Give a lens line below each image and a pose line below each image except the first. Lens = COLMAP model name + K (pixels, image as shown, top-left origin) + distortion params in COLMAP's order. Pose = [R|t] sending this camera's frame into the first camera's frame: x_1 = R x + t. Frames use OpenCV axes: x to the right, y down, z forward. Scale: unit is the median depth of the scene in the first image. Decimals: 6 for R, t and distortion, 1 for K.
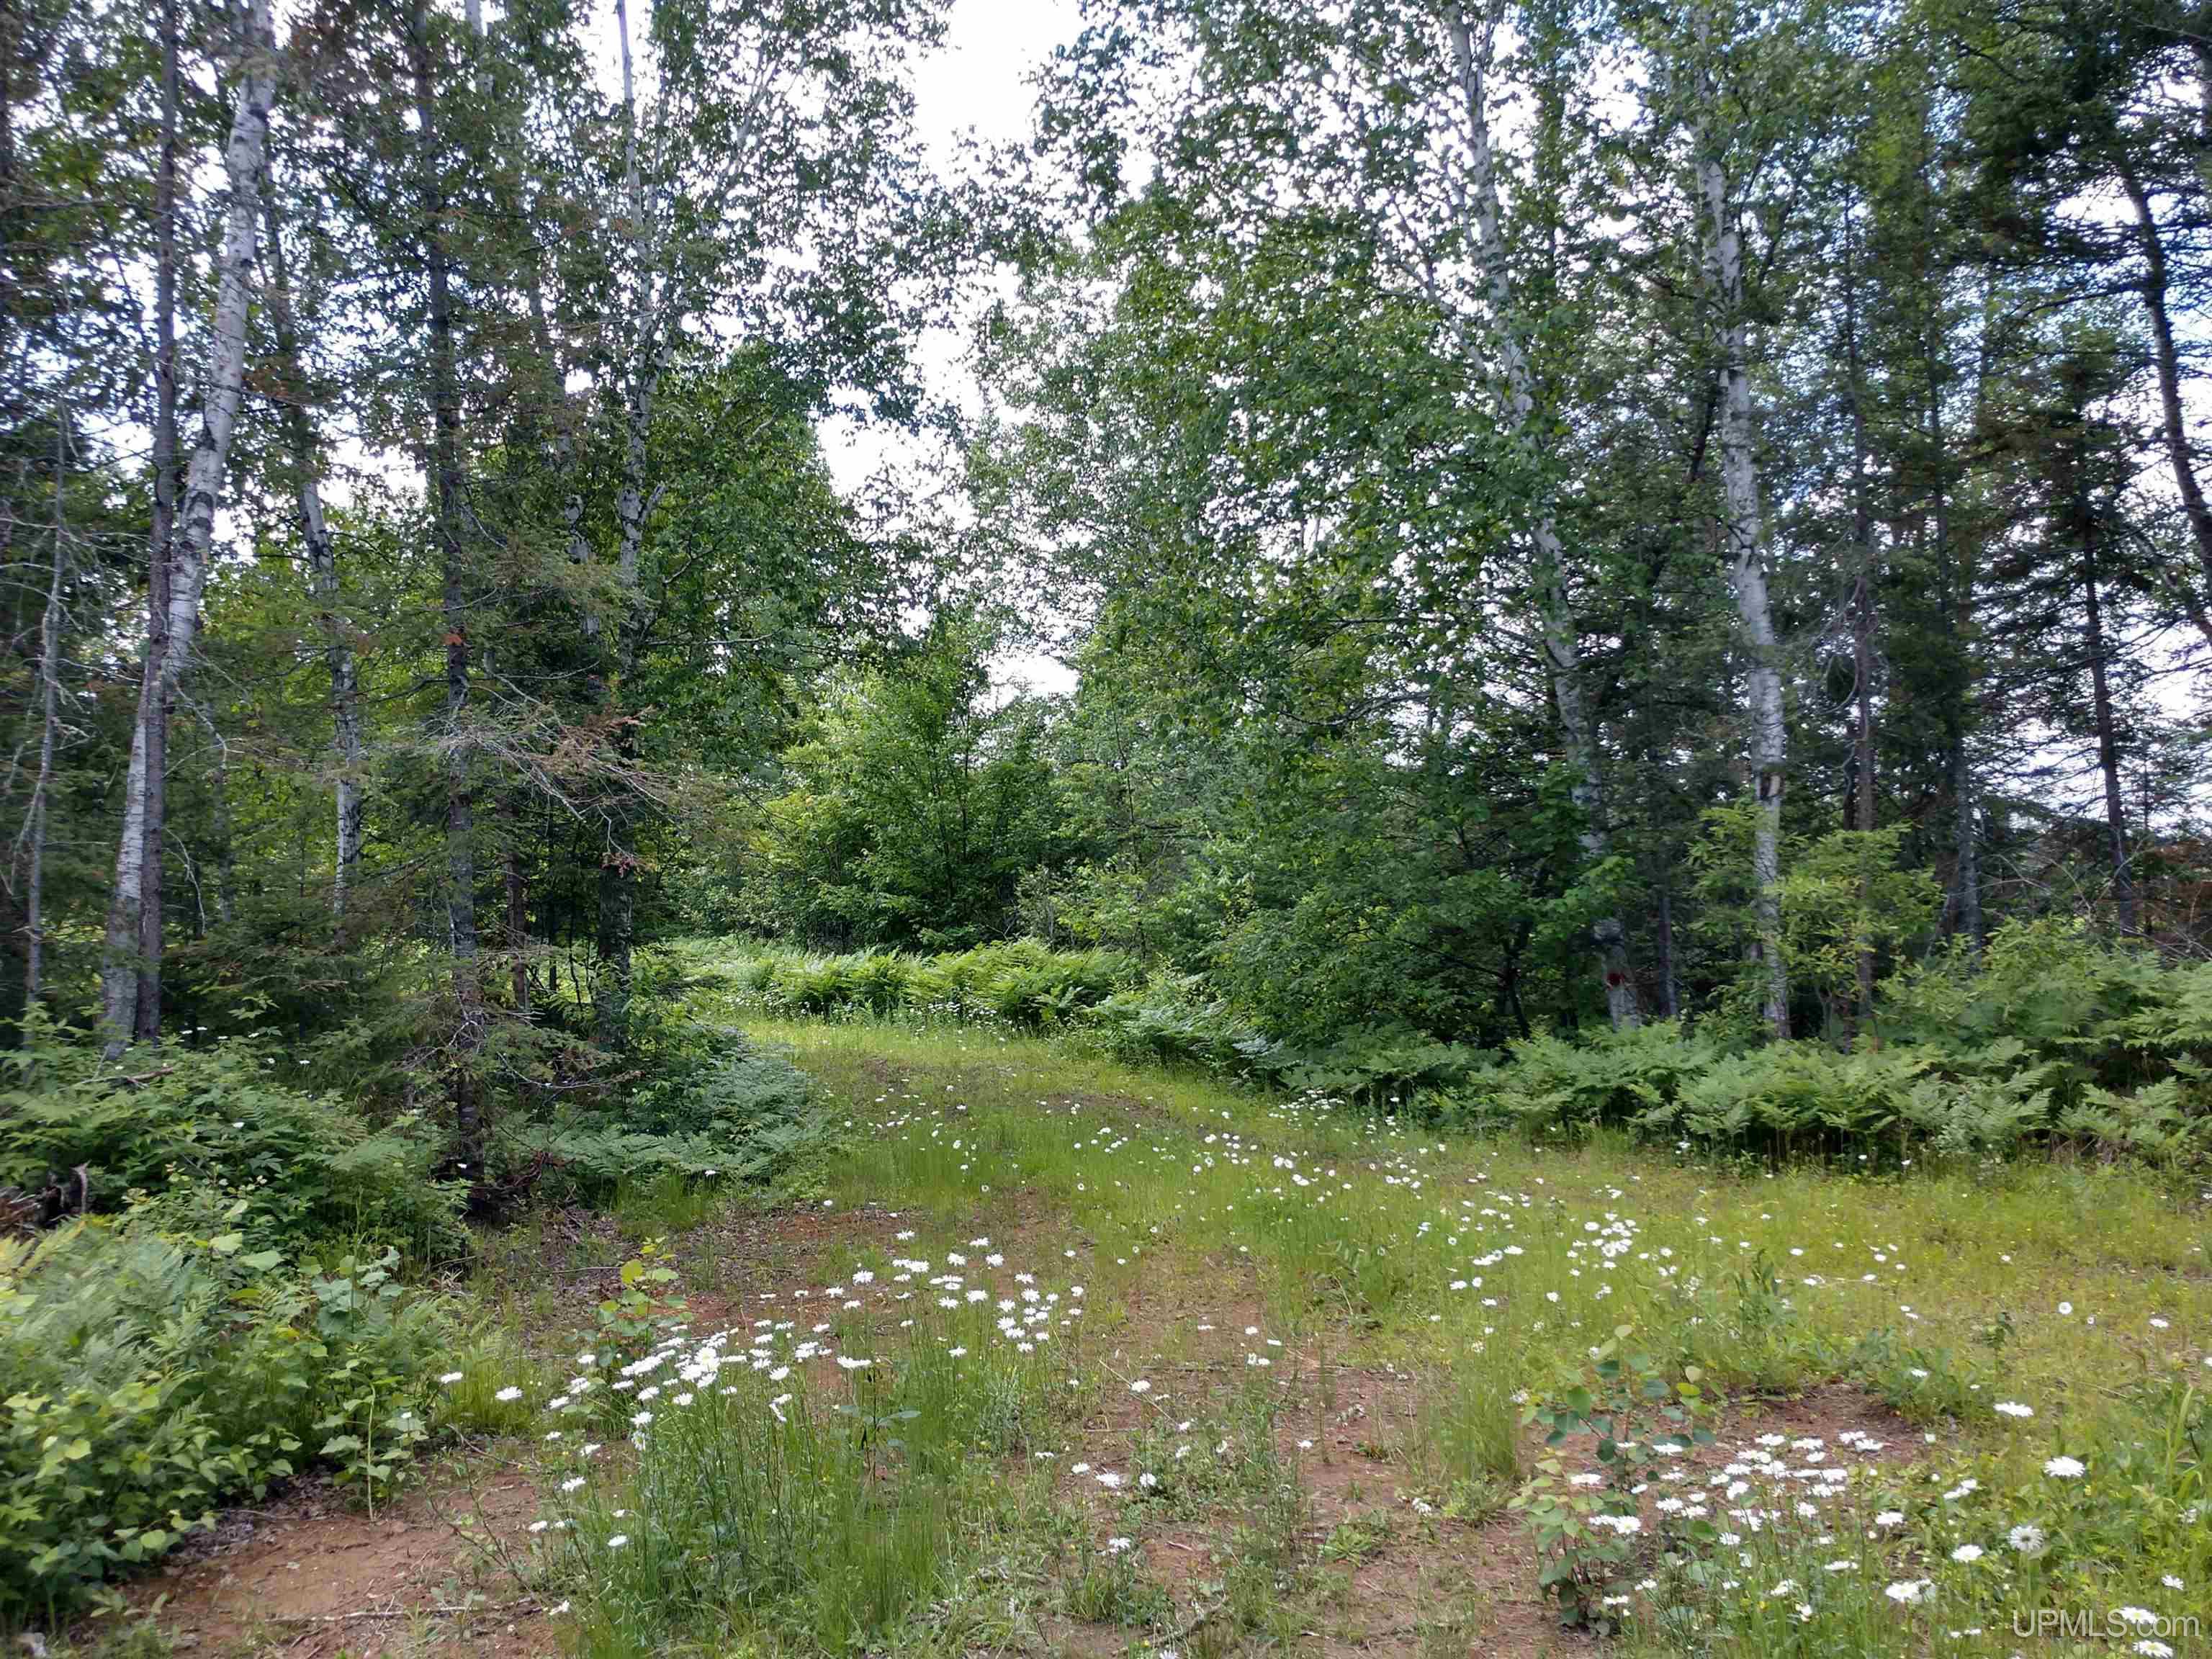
lens RADIAL K [[1889.8, 0, 1106.0], [0, 1889.8, 829.5], [0, 0, 1]] dist [0.006510, -0.006484]
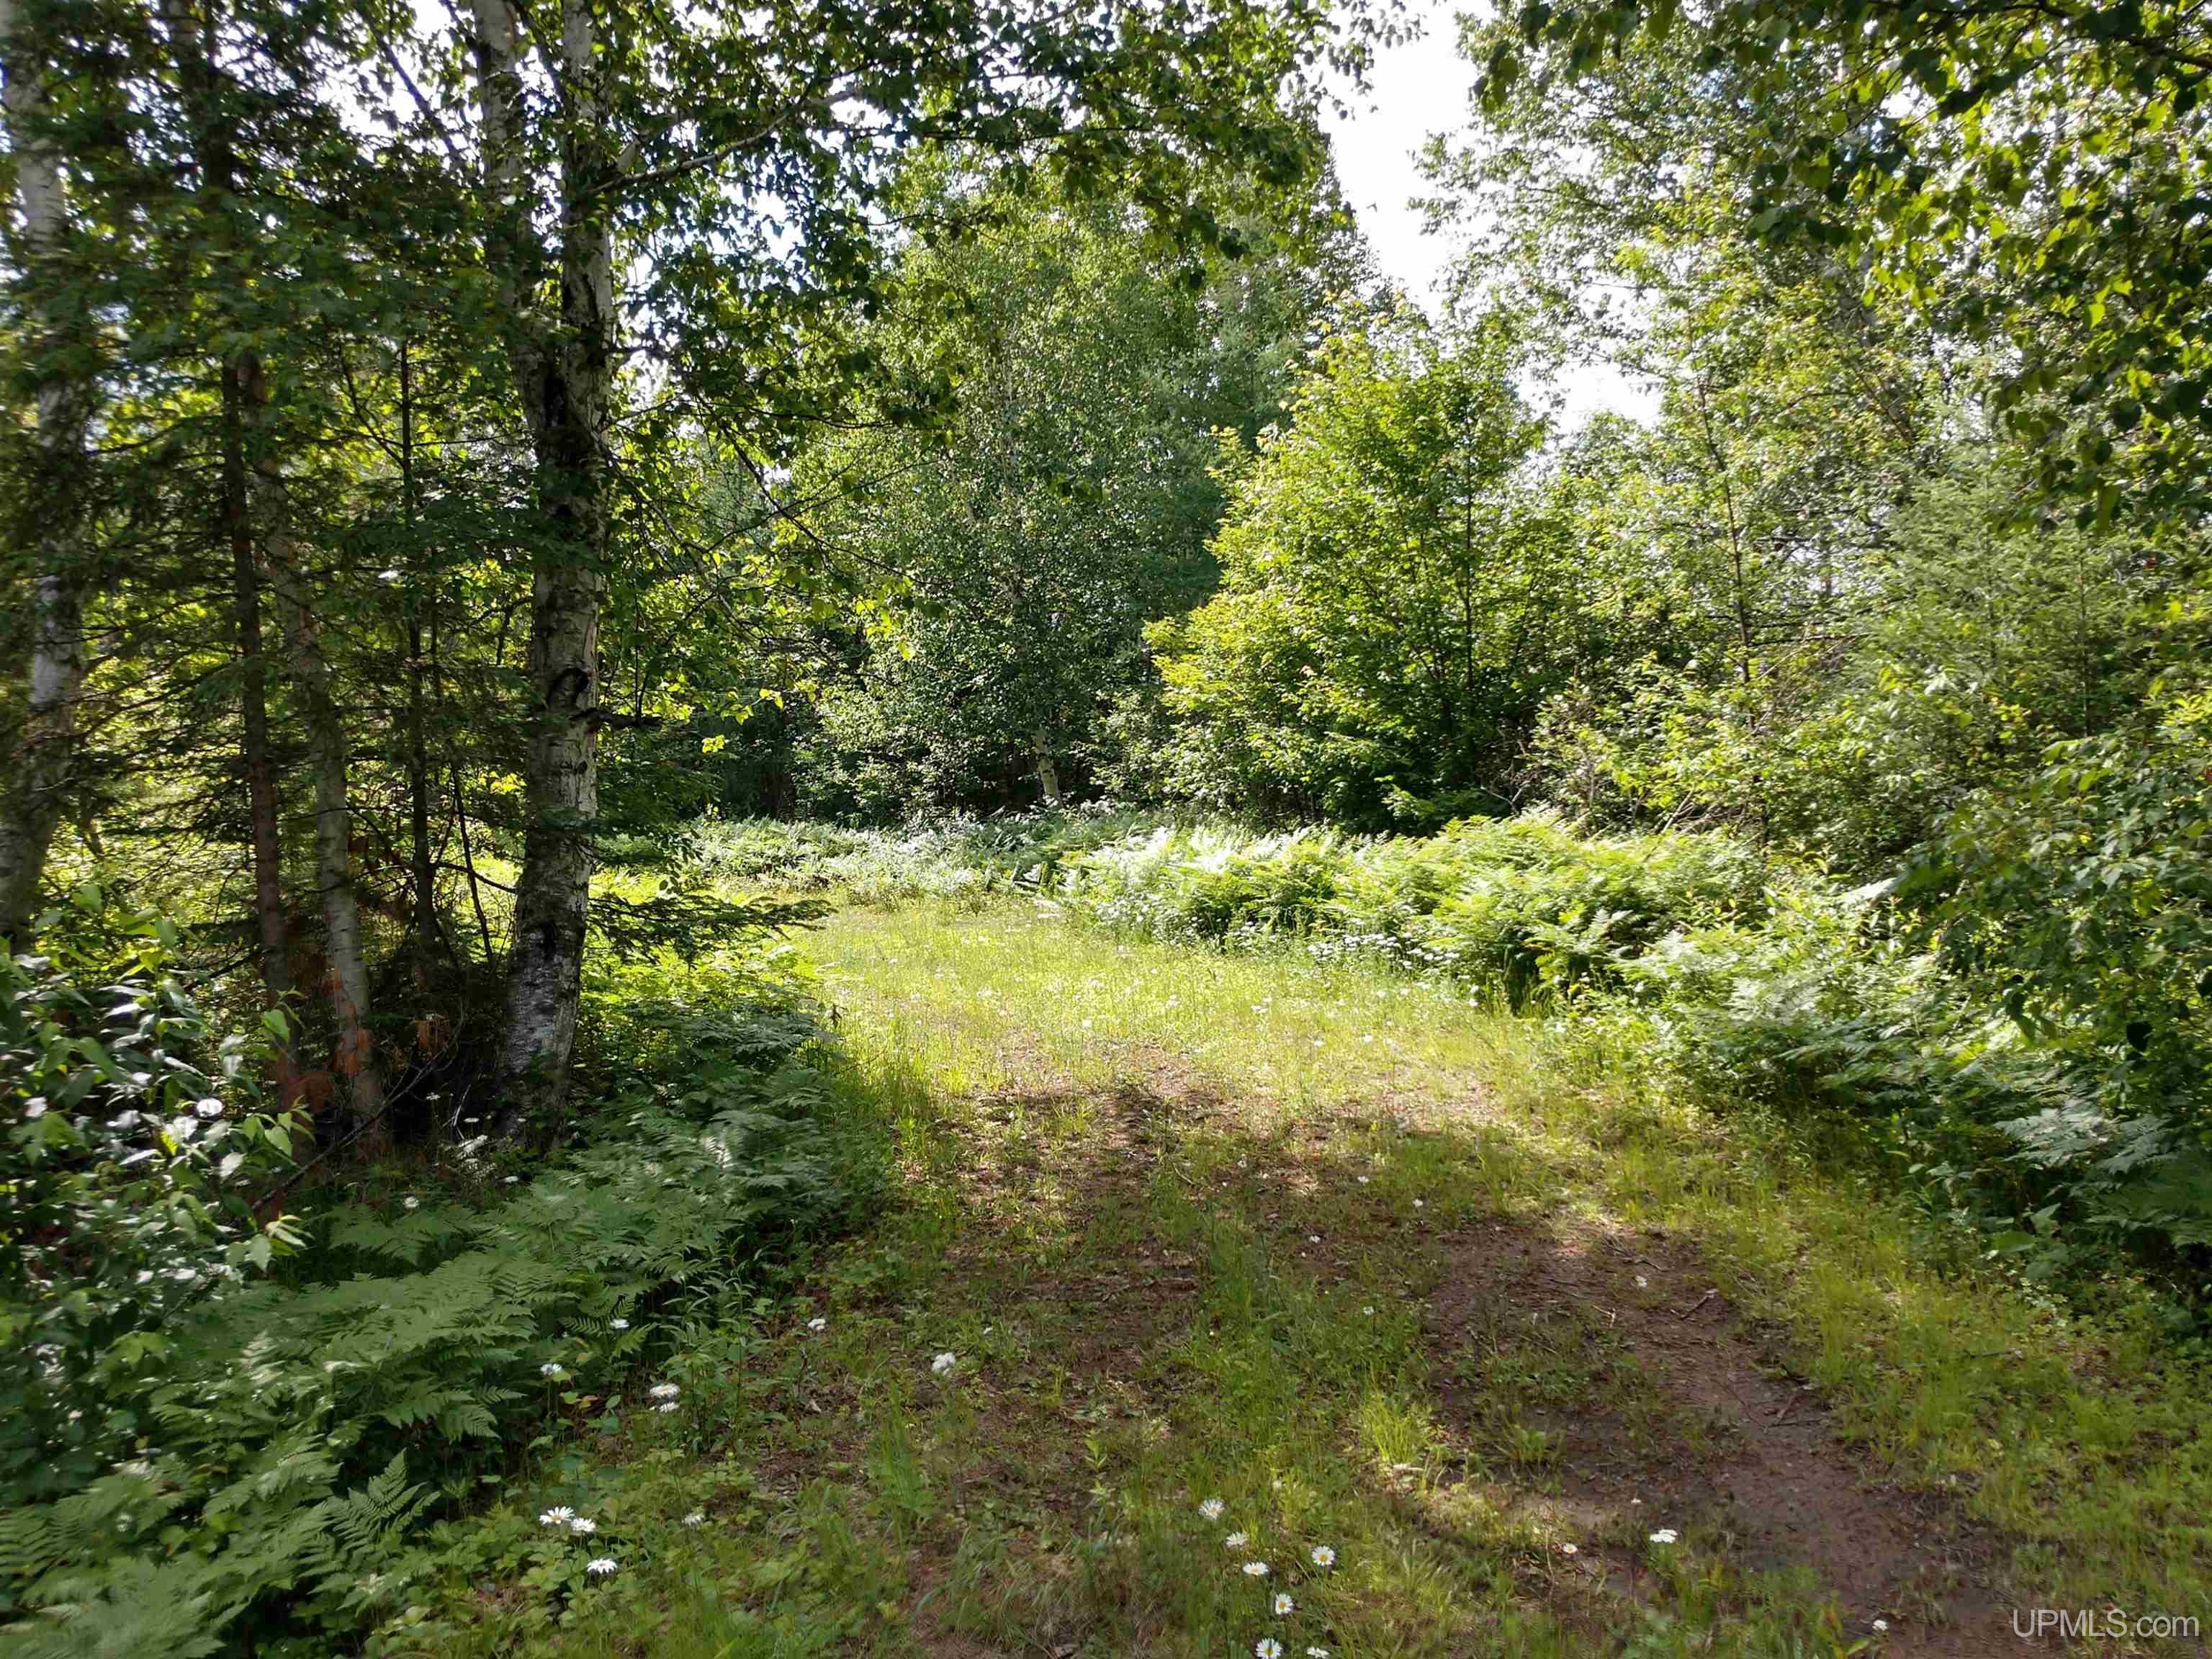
lens RADIAL K [[1889.8, 0, 1106.0], [0, 1889.8, 829.5], [0, 0, 1]] dist [0.006510, -0.006484]
pose [[0.943142, -0.008824, -0.332273, 0.020336], [0.032107, 0.997392, 0.064648, 0.023319], [0.330836, -0.071640, 0.940965, 0.435285]]
